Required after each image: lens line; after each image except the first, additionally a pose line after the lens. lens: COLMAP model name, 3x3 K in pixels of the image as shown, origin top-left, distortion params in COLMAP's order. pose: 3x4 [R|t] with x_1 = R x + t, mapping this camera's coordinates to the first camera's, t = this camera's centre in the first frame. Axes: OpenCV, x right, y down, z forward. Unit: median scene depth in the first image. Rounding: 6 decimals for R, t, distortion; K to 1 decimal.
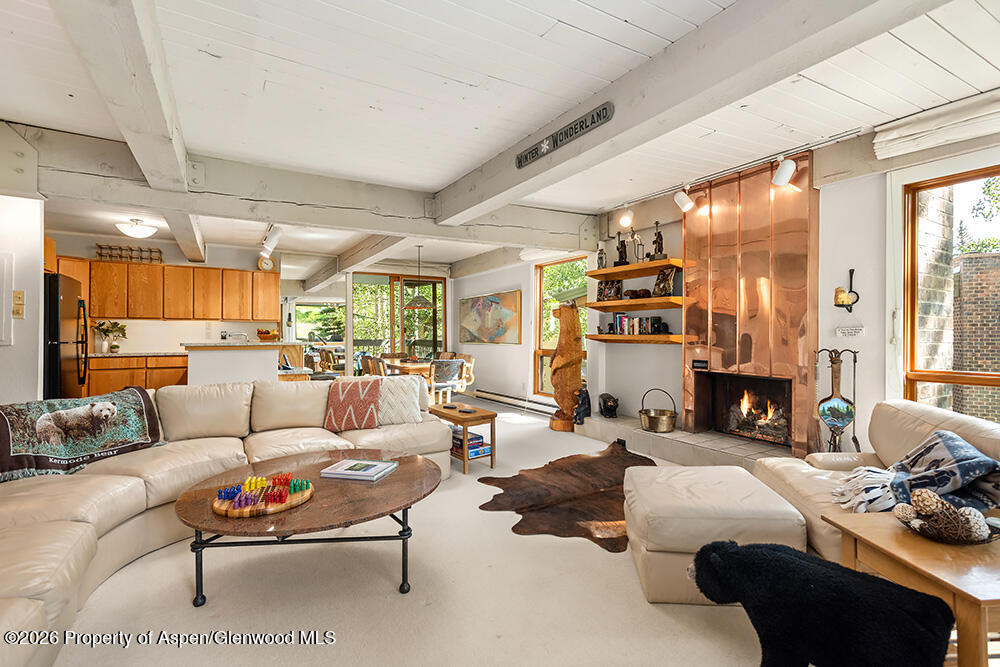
lens RADIAL K [[469.1, 0, 503.9], [0, 469.1, 332.0], [0, 0, 1]] dist [0.021943, 0.000045]
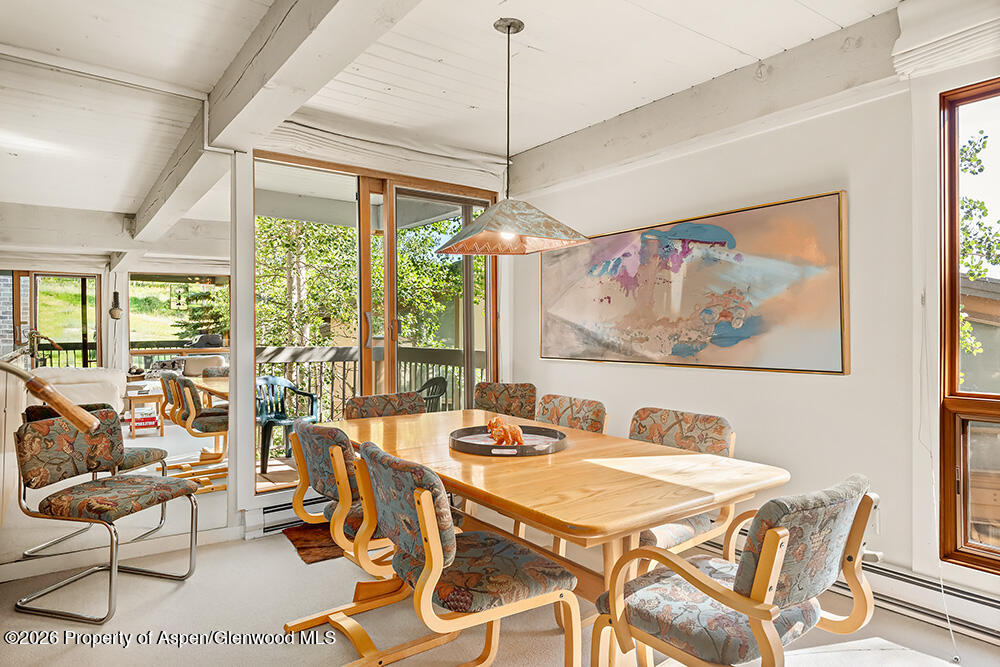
lens RADIAL K [[597.8, 0, 505.3], [0, 597.8, 333.2], [0, 0, 1]] dist [0.001593, -0.000033]
pose [[0.993877, 0.003186, 0.110445, -0.103472], [-0.003762, 0.999980, 0.005011, -0.000383], [-0.110427, -0.005396, 0.993870, 0.303624]]
